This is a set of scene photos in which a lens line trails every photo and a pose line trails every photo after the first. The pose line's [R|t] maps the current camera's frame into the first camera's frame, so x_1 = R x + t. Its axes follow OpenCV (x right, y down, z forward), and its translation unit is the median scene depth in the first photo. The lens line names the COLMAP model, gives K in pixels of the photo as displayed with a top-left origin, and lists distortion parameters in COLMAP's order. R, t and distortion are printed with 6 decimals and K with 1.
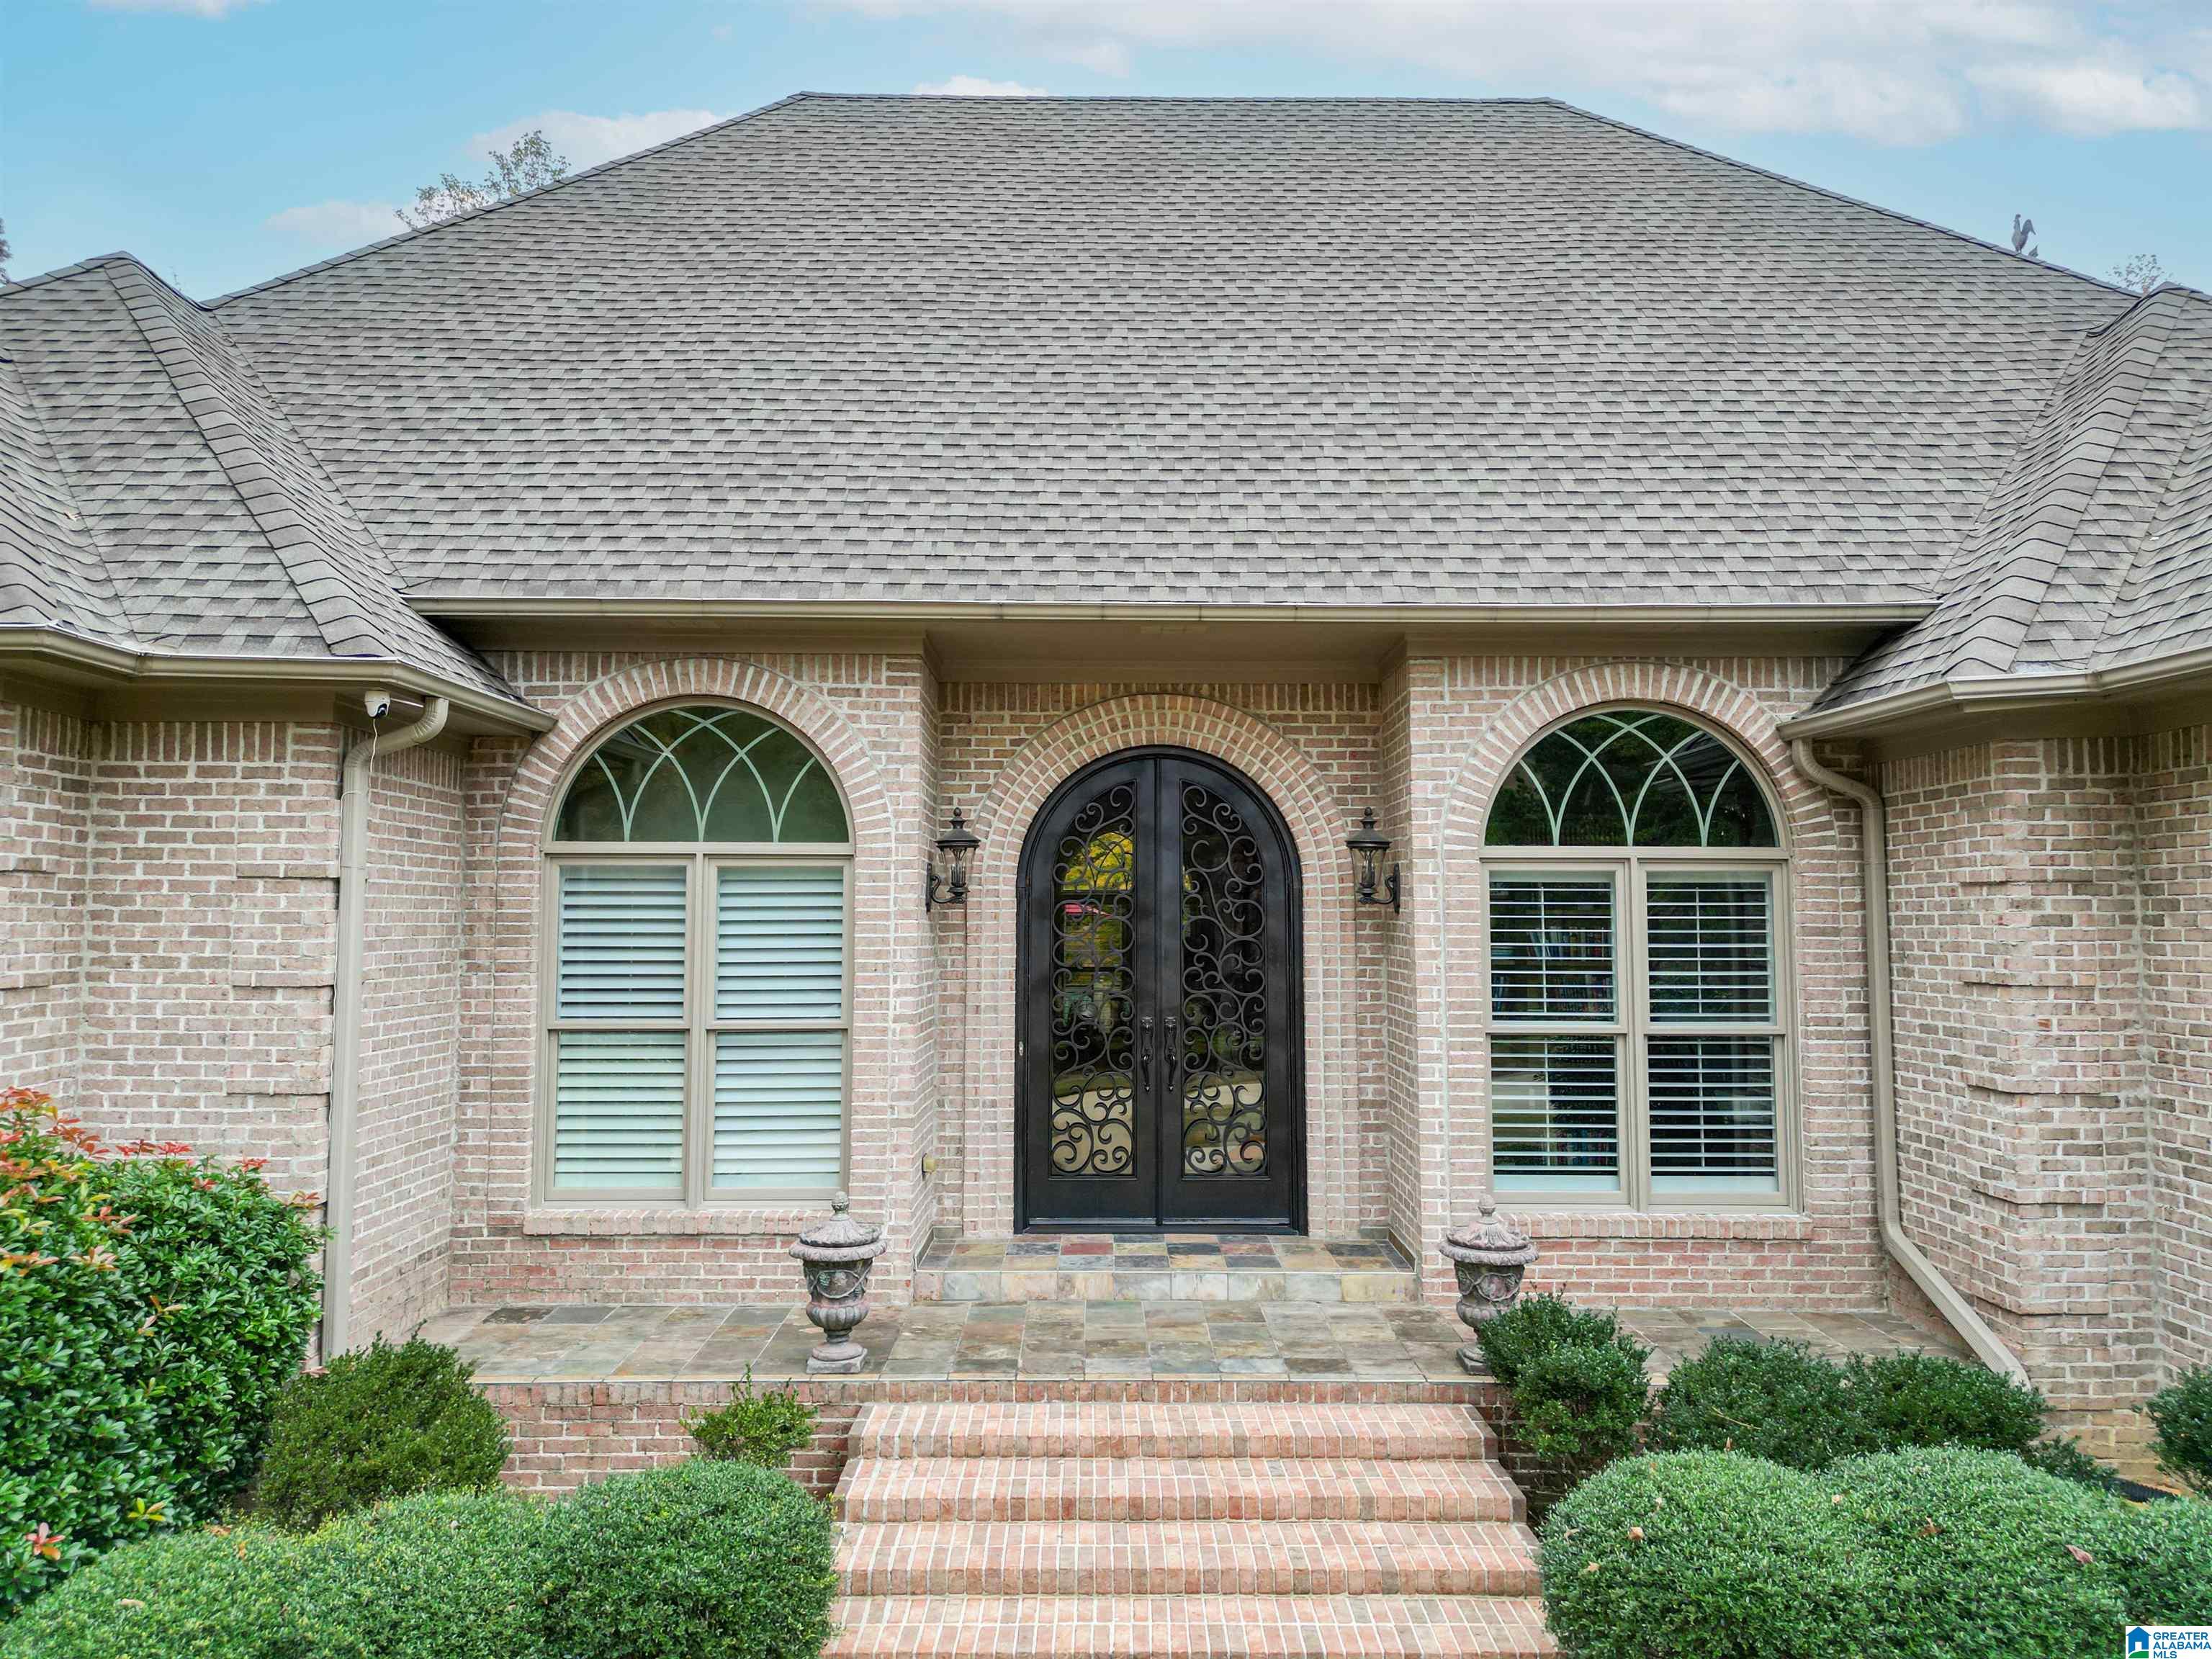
lens RADIAL K [[1573.3, 0, 1104.8], [0, 1573.3, 778.2], [0, 0, 1]] dist [0.025027, -0.001120]
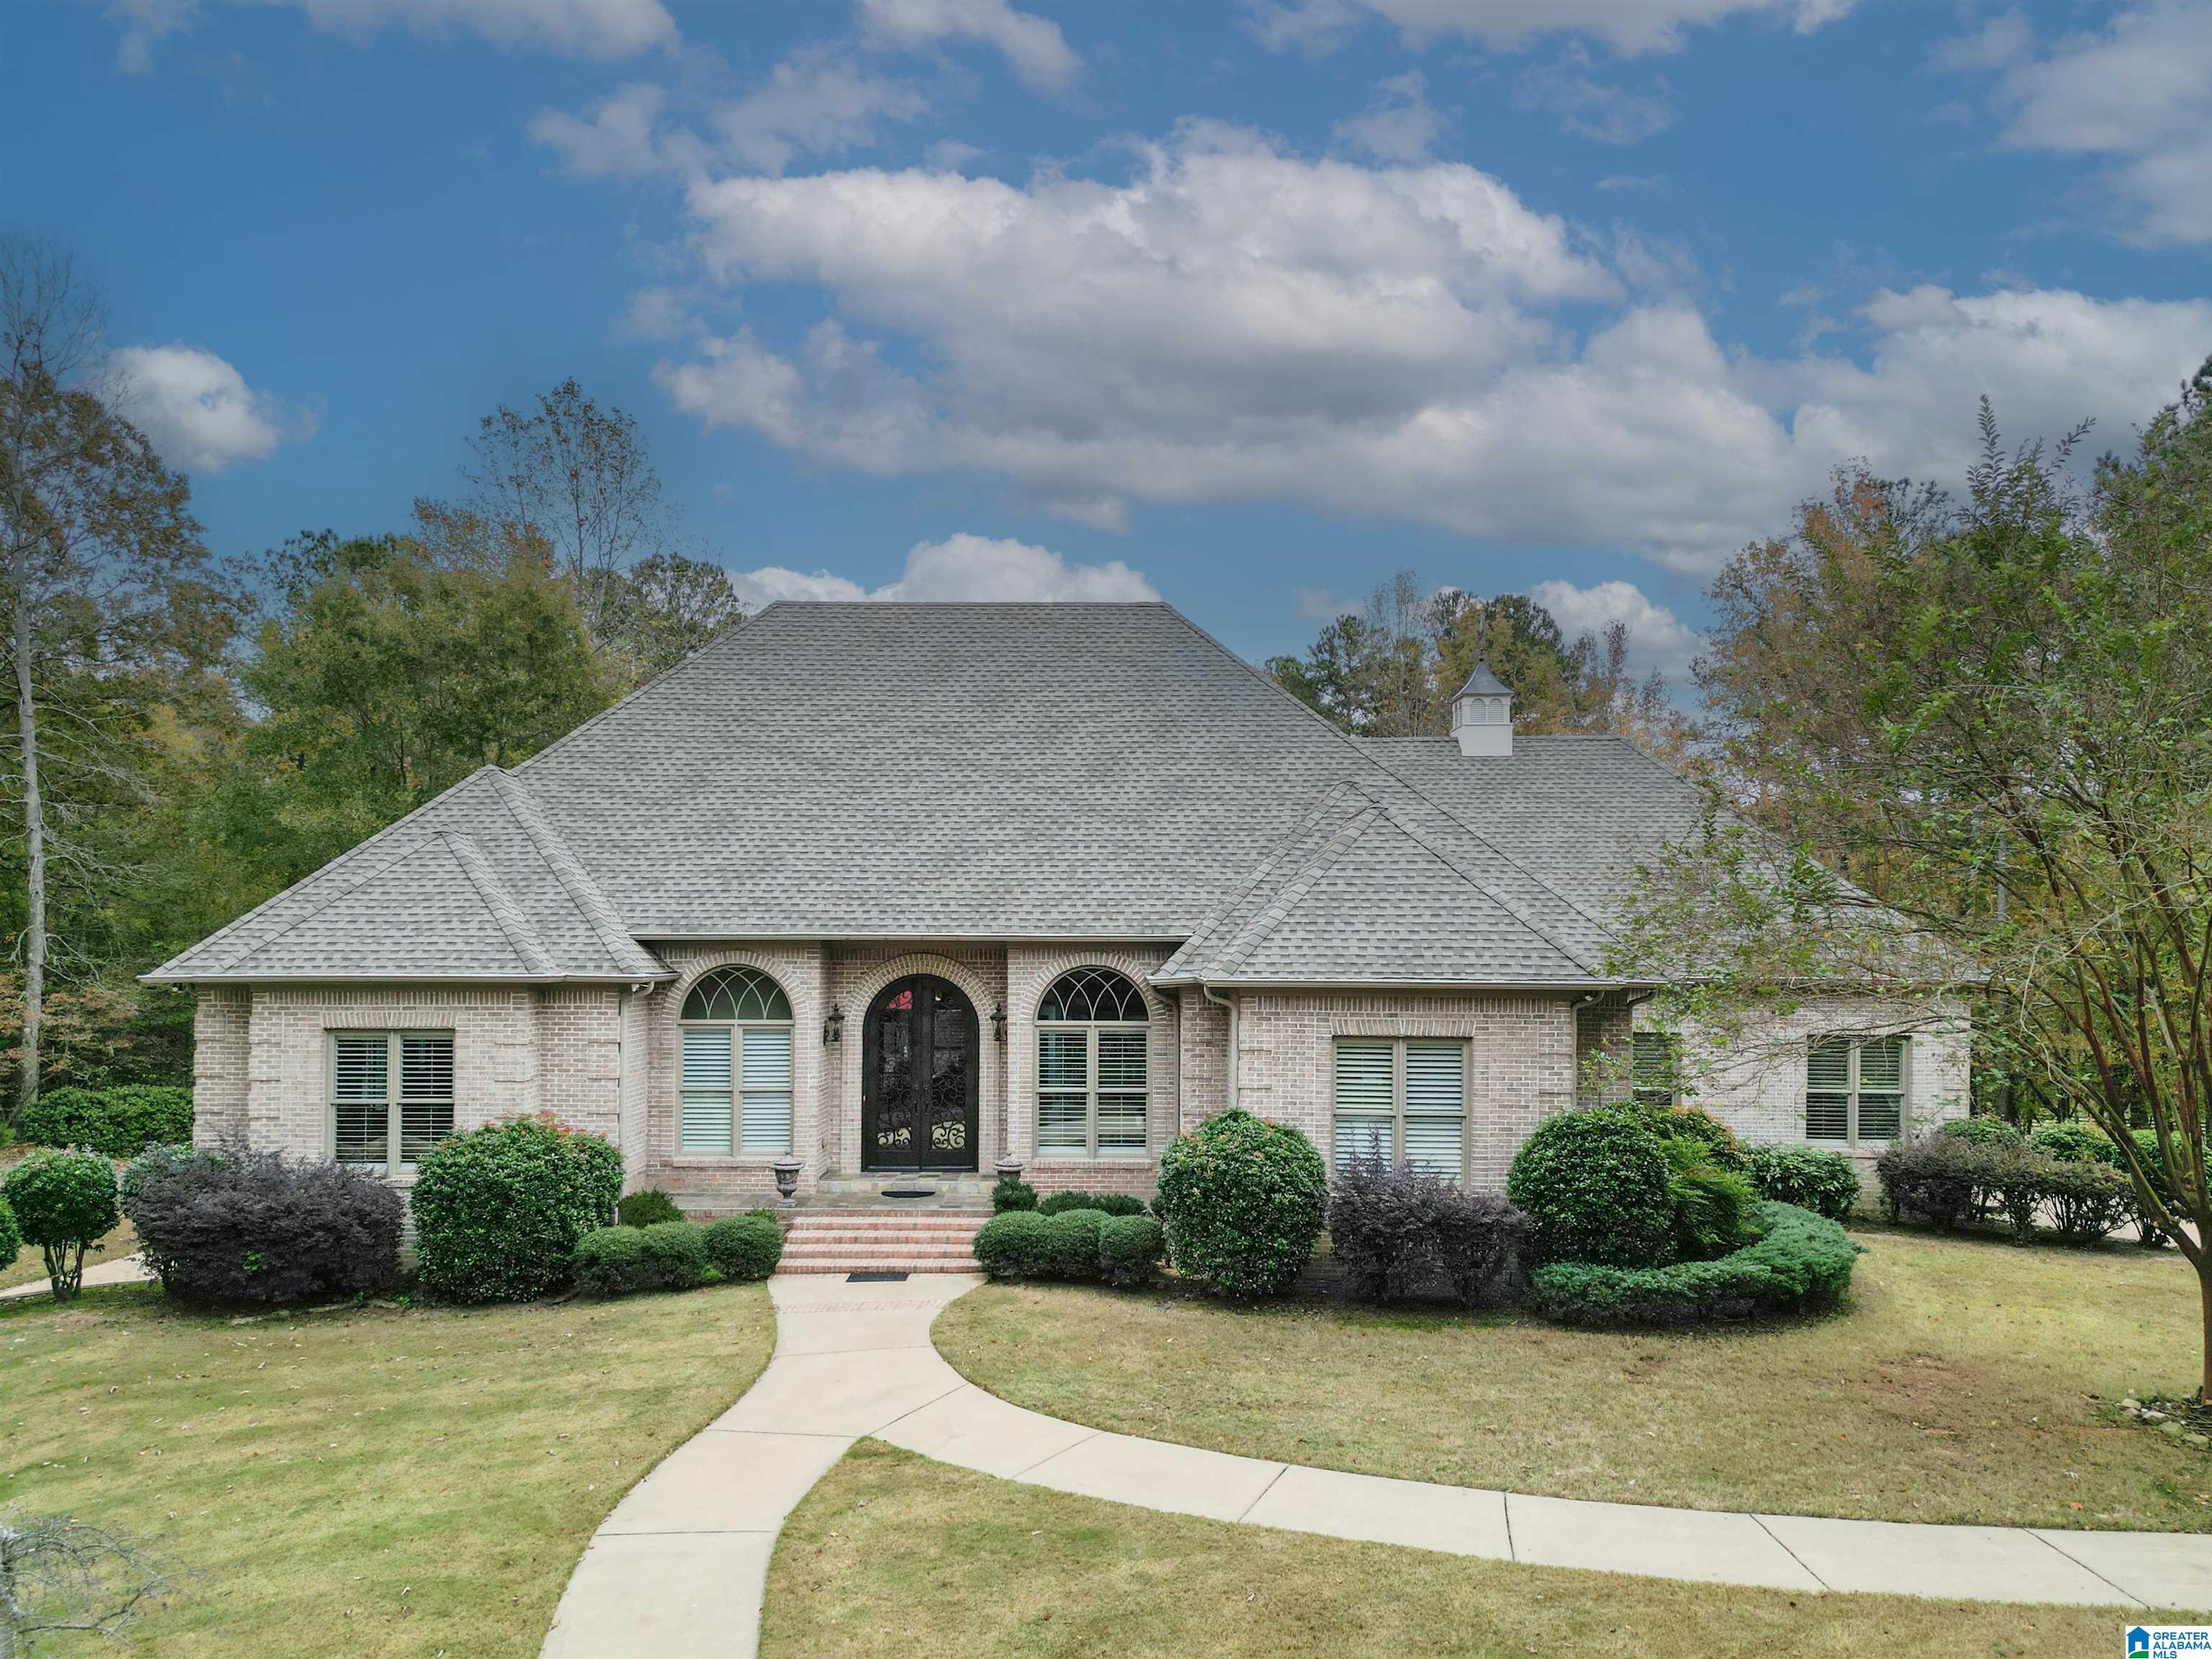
lens RADIAL K [[1814.7, 0, 1106.0], [0, 1814.7, 829.5], [0, 0, 1]] dist [0.056450, -0.002595]
pose [[0.999802, -0.000726, -0.019903, 0.424279], [0.001311, 0.999566, 0.029422, -0.368927], [0.019874, -0.029443, 0.999369, -2.030750]]
